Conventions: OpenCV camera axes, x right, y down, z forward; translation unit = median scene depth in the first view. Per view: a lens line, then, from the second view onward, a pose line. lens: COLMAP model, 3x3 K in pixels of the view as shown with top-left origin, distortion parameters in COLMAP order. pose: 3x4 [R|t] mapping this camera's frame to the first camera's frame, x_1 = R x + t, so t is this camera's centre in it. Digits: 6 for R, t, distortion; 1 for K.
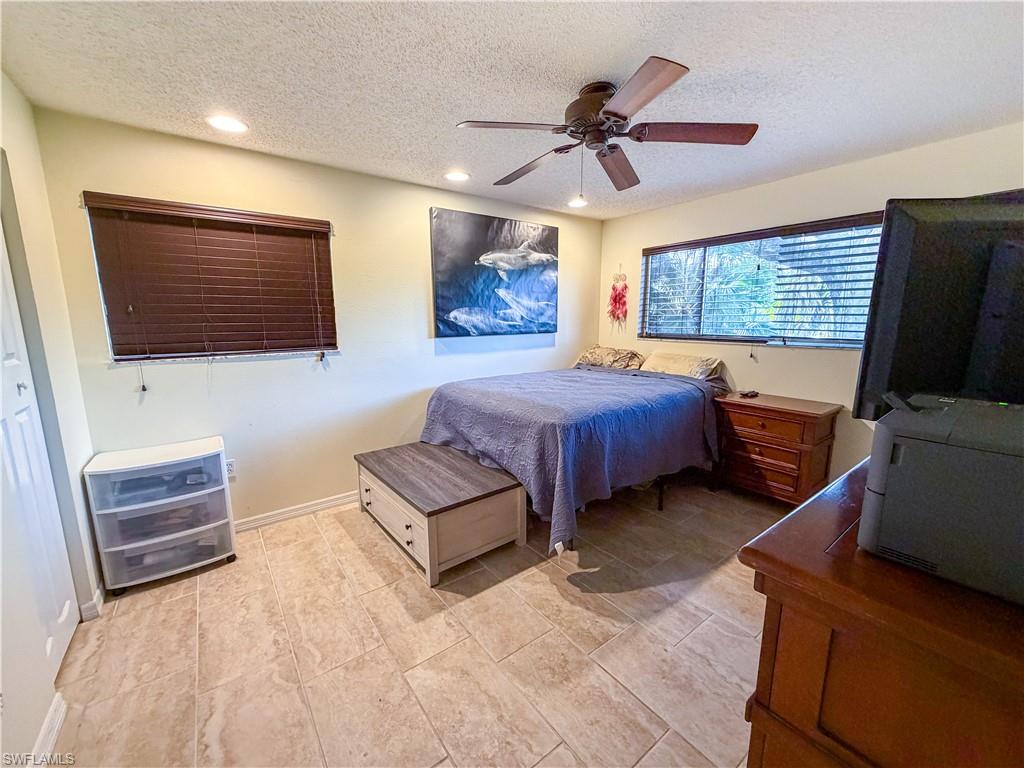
lens RADIAL K [[409.4, 0, 507.1], [0, 409.4, 383.3], [0, 0, 1]] dist [-0.002845, -0.000095]
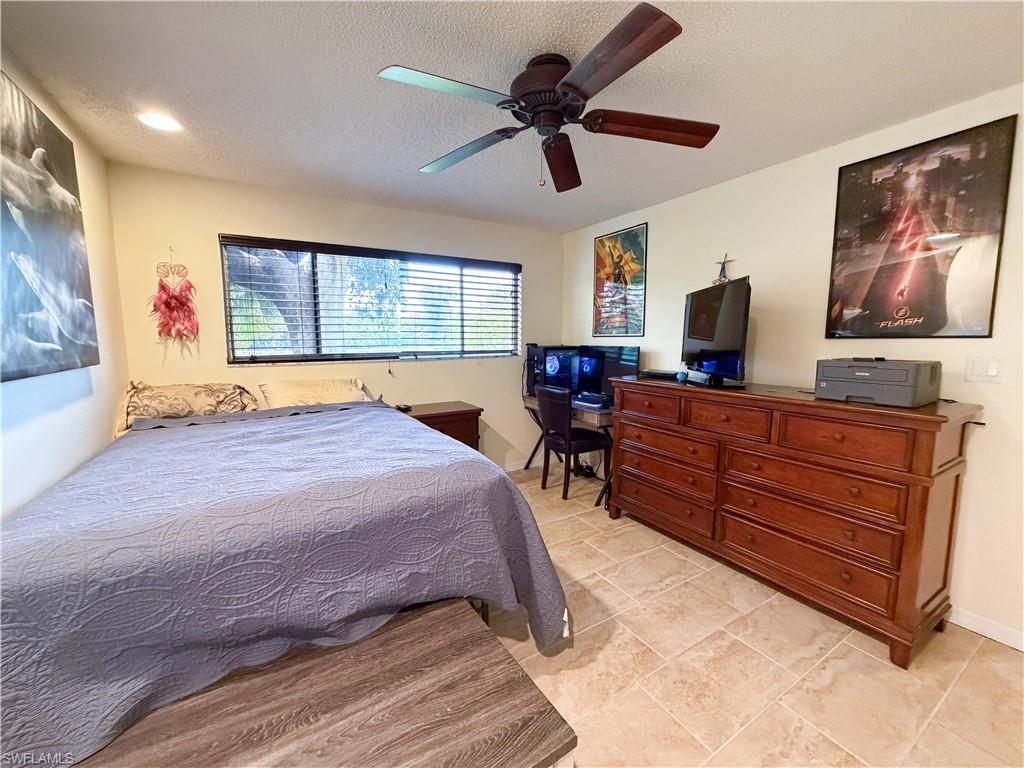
lens RADIAL K [[409.4, 0, 507.5], [0, 409.4, 382.2], [0, 0, 1]] dist [-0.002845, -0.000095]
pose [[0.092408, -0.108882, 0.989750, -0.377003], [0.161283, 0.982514, 0.093028, -0.085755], [-0.982572, 0.151033, 0.108353, 0.580809]]
